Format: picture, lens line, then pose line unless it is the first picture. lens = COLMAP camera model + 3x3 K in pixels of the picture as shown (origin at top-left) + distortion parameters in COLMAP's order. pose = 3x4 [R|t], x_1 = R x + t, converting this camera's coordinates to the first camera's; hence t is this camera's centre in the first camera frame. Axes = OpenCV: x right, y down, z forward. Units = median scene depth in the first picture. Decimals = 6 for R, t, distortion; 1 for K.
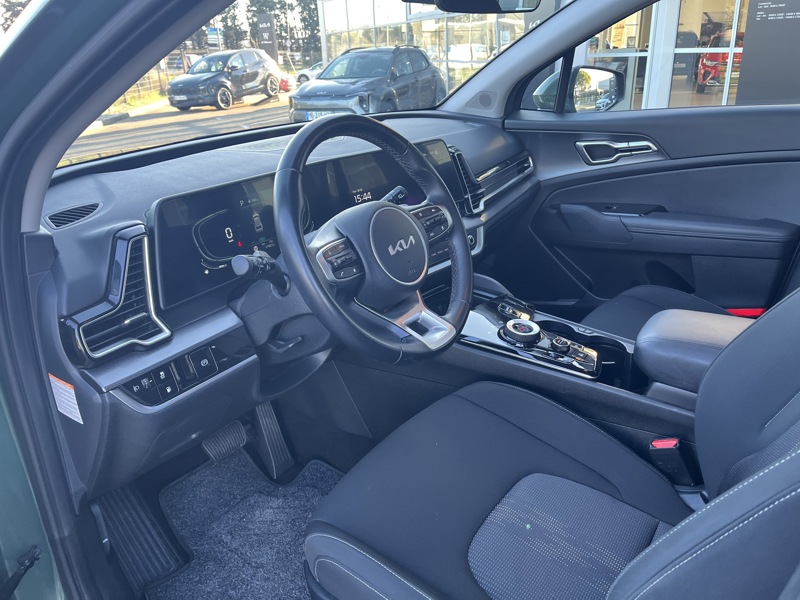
lens RADIAL K [[603.6, 0, 400.3], [0, 603.6, 300.7], [0, 0, 1]] dist [-0.001665, 0.001175]
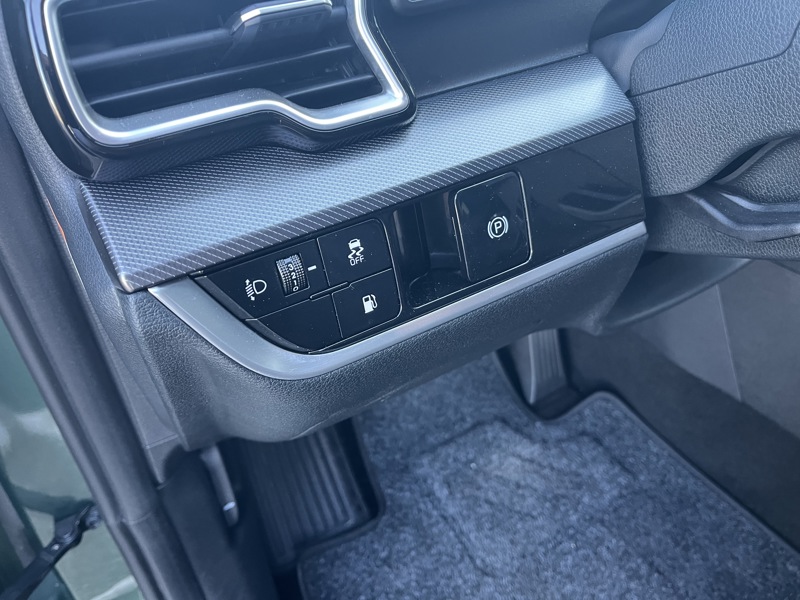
lens RADIAL K [[603.6, 0, 400.0], [0, 603.6, 300.5], [0, 0, 1]] dist [-0.001665, 0.001175]
pose [[0.915441, 0.254016, -0.312159, -0.237897], [-0.153128, 0.937151, 0.313529, 0.045933], [0.372182, -0.239217, 0.896803, 0.632078]]
